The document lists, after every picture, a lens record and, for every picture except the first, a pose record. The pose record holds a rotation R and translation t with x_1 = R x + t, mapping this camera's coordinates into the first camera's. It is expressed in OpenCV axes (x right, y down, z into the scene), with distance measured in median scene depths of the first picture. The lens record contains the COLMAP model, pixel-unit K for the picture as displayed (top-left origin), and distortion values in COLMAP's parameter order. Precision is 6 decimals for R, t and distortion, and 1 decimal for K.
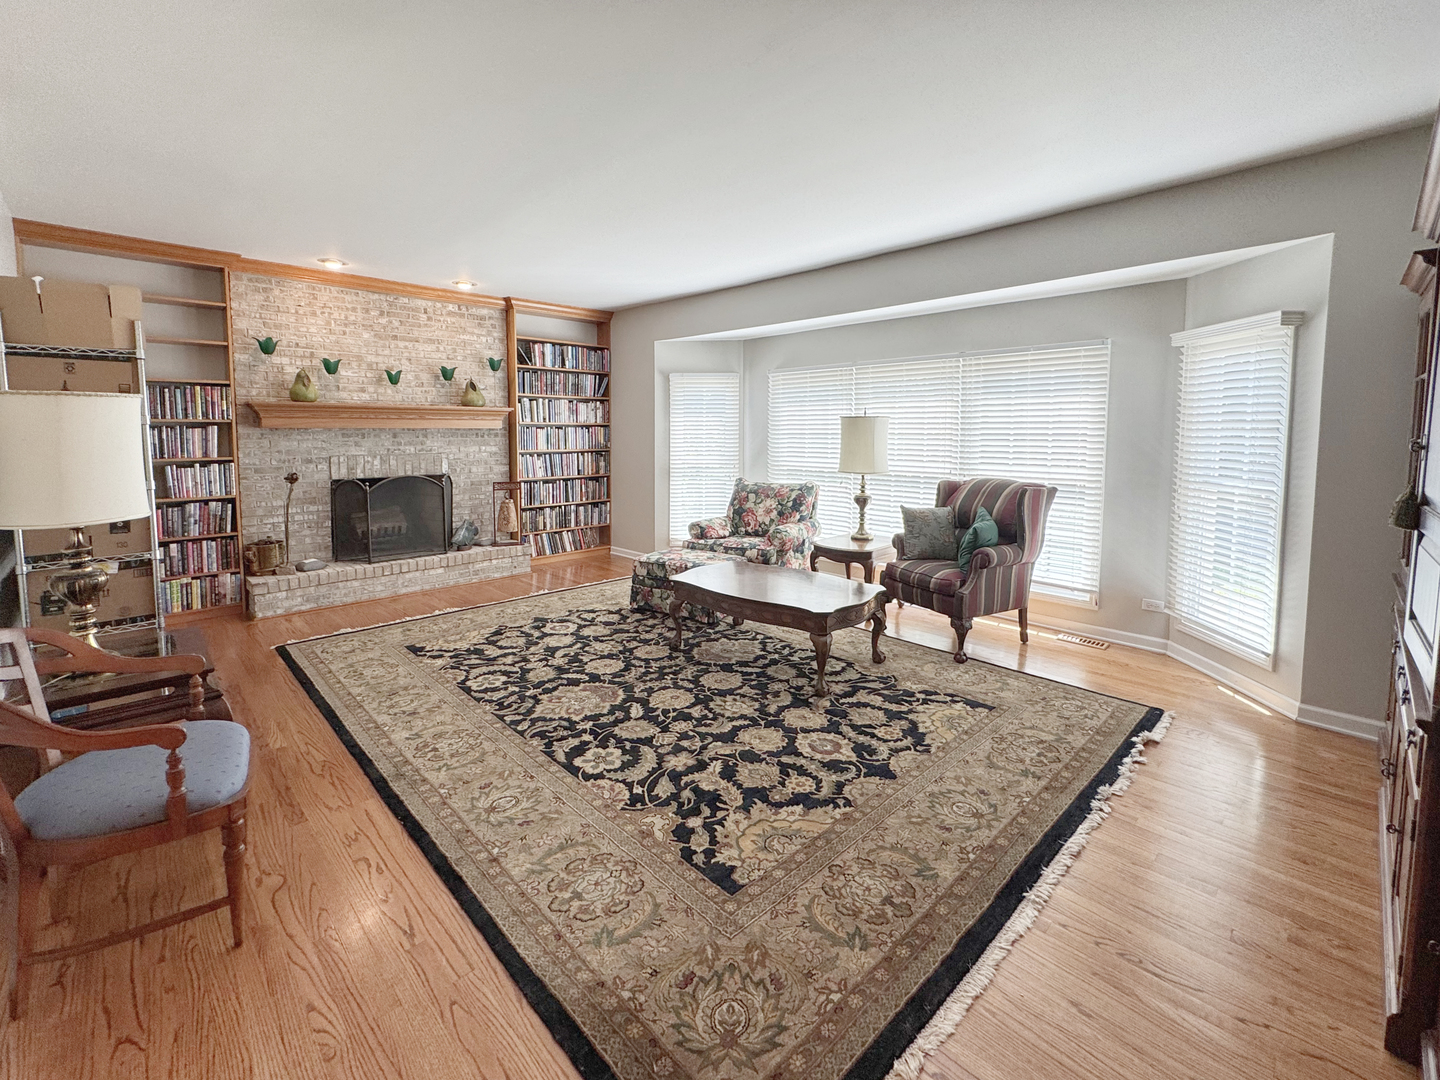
lens RADIAL K [[624.5, 0, 714.8], [0, 624.5, 473.2], [0, 0, 1]] dist [-0.002628, -0.000026]
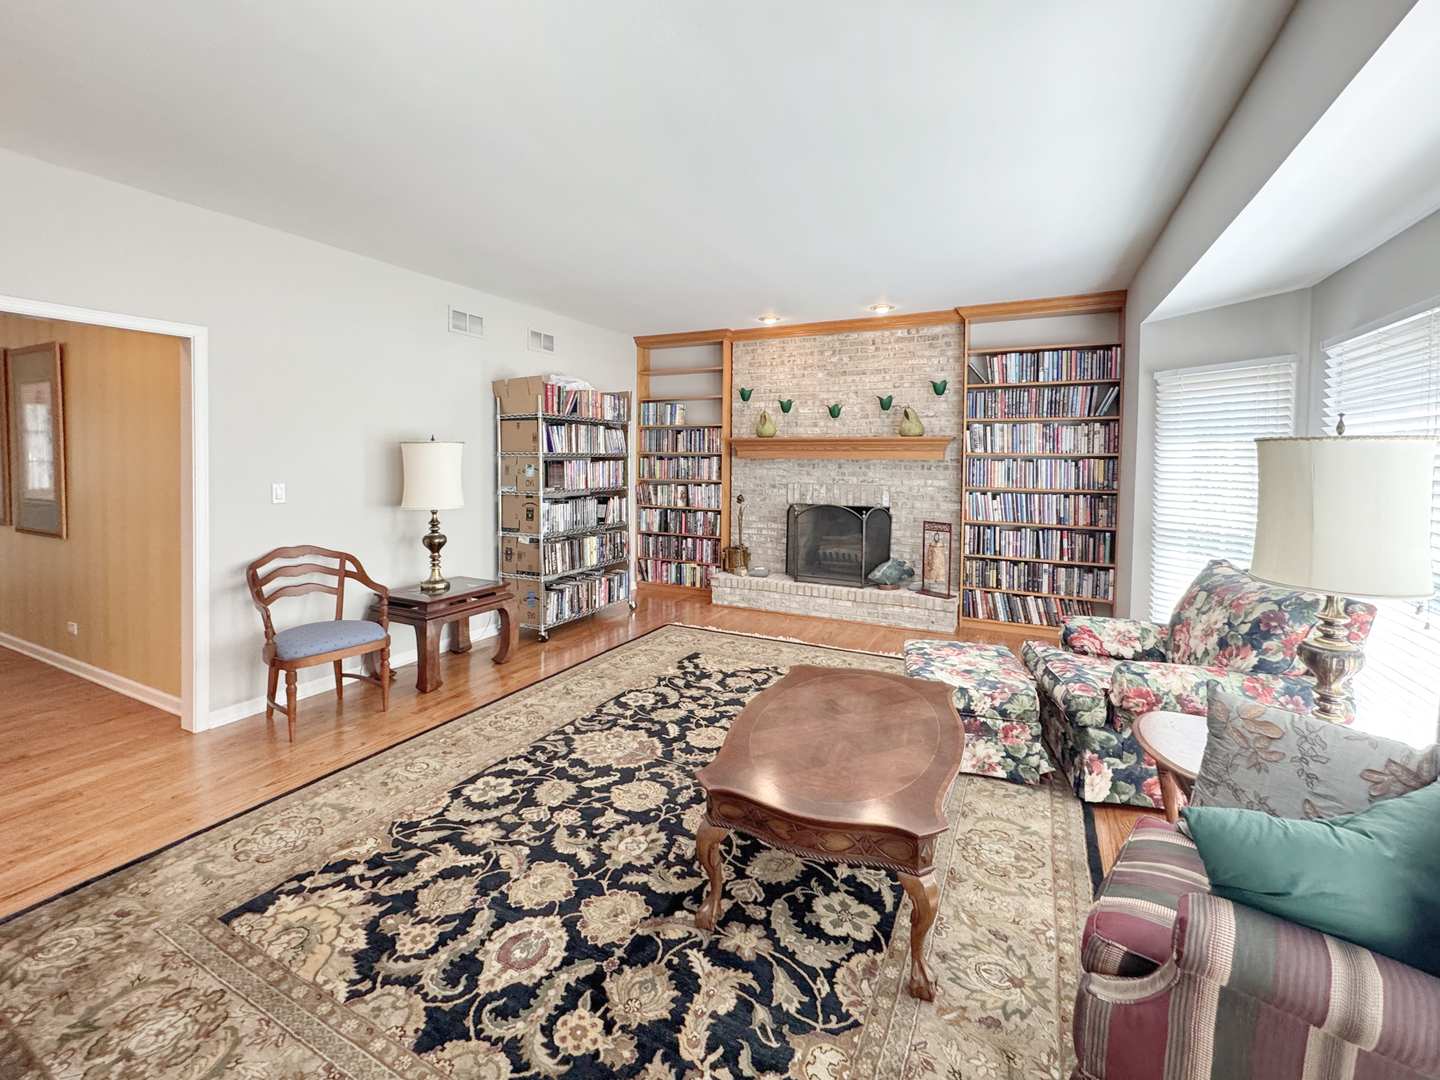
lens RADIAL K [[624.5, 0, 714.8], [0, 624.5, 473.2], [0, 0, 1]] dist [-0.002628, -0.000026]
pose [[0.332886, 0.027883, -0.942555, 0.675970], [-0.071356, 0.997442, 0.004305, -0.063201], [0.940263, 0.065824, 0.334024, 0.748620]]
